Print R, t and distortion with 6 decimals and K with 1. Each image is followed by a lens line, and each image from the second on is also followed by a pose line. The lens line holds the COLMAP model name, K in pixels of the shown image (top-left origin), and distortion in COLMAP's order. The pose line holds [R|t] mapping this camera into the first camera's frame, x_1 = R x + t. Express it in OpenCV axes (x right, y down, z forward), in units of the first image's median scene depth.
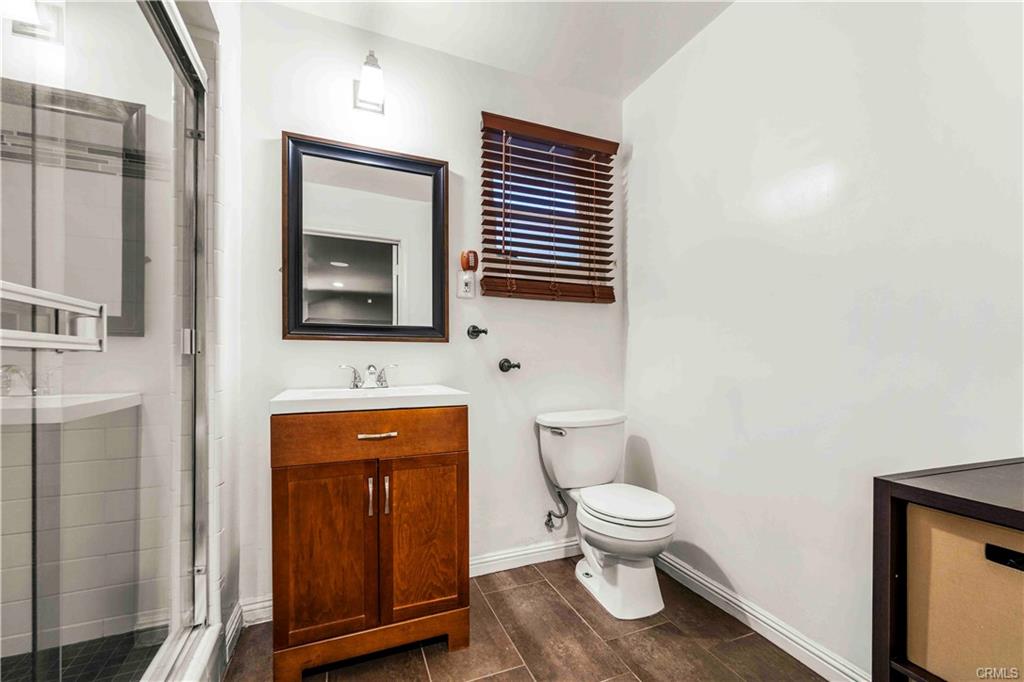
lens RADIAL K [[421.4, 0, 509.6], [0, 421.4, 354.2], [0, 0, 1]] dist [0.000191, -0.000010]
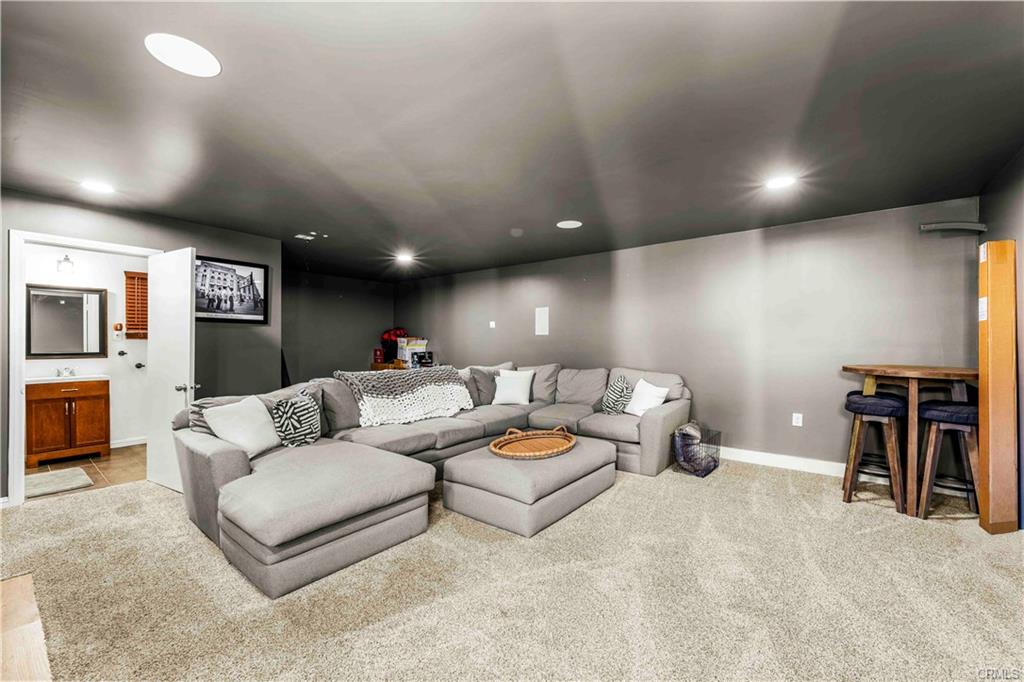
lens RADIAL K [[415.9, 0, 510.7], [0, 415.9, 344.8], [0, 0, 1]] dist [0.000397, -0.000016]
pose [[0.874857, 0.002239, 0.484377, 1.029840], [-0.007139, 0.999940, 0.008271, -0.191983], [-0.484329, -0.010694, 0.874821, -3.209596]]
